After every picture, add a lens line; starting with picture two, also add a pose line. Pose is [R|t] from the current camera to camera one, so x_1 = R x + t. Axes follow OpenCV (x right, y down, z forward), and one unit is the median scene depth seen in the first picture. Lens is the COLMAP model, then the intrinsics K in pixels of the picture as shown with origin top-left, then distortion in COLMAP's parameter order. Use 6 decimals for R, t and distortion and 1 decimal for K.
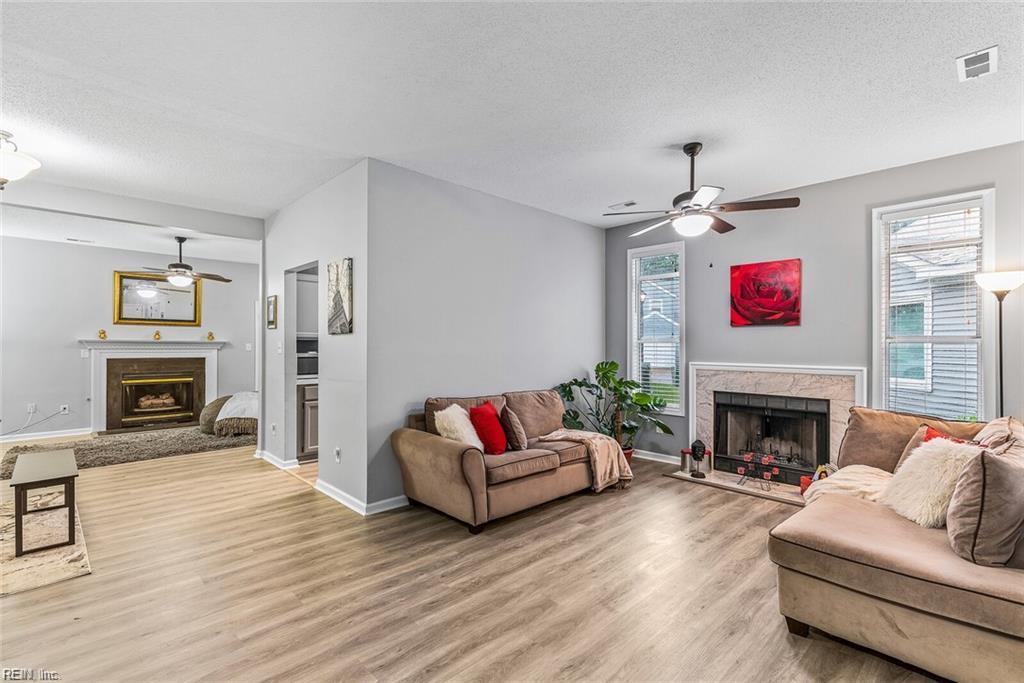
lens RADIAL K [[466.9, 0, 510.4], [0, 466.9, 345.0], [0, 0, 1]] dist [0.002210, 0.000758]
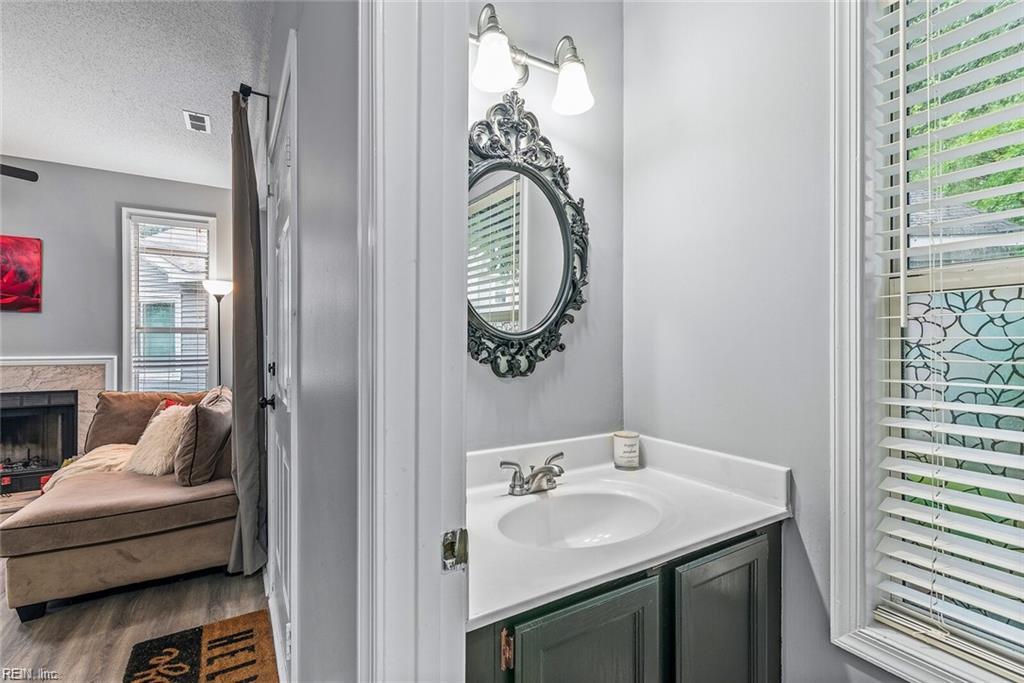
lens RADIAL K [[466.9, 0, 513.6], [0, 466.9, 341.7], [0, 0, 1]] dist [0.002210, 0.000758]
pose [[0.229210, 0.003219, 0.973372, -0.060561], [0.004193, 0.999982, -0.004295, 0.024477], [-0.973368, 0.005066, 0.229192, -0.112620]]
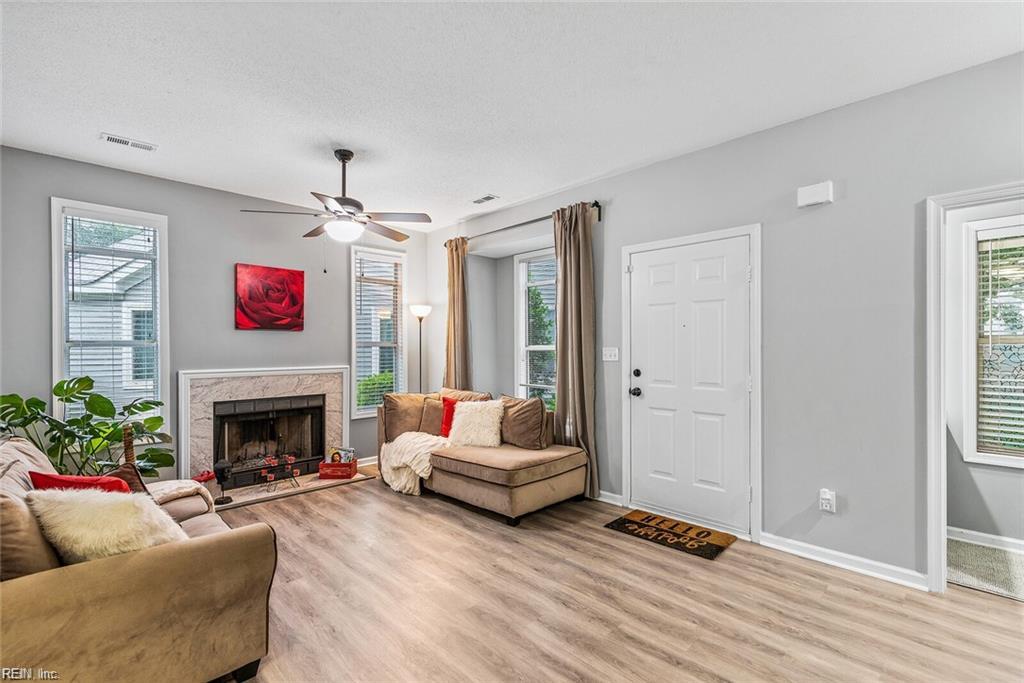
lens RADIAL K [[466.9, 0, 514.7], [0, 466.9, 348.4], [0, 0, 1]] dist [0.002210, 0.000758]
pose [[-0.021960, -0.002540, 0.999756, -0.542189], [0.004928, 0.999984, 0.002649, -0.001150], [-0.999747, 0.004984, -0.021947, 0.557932]]
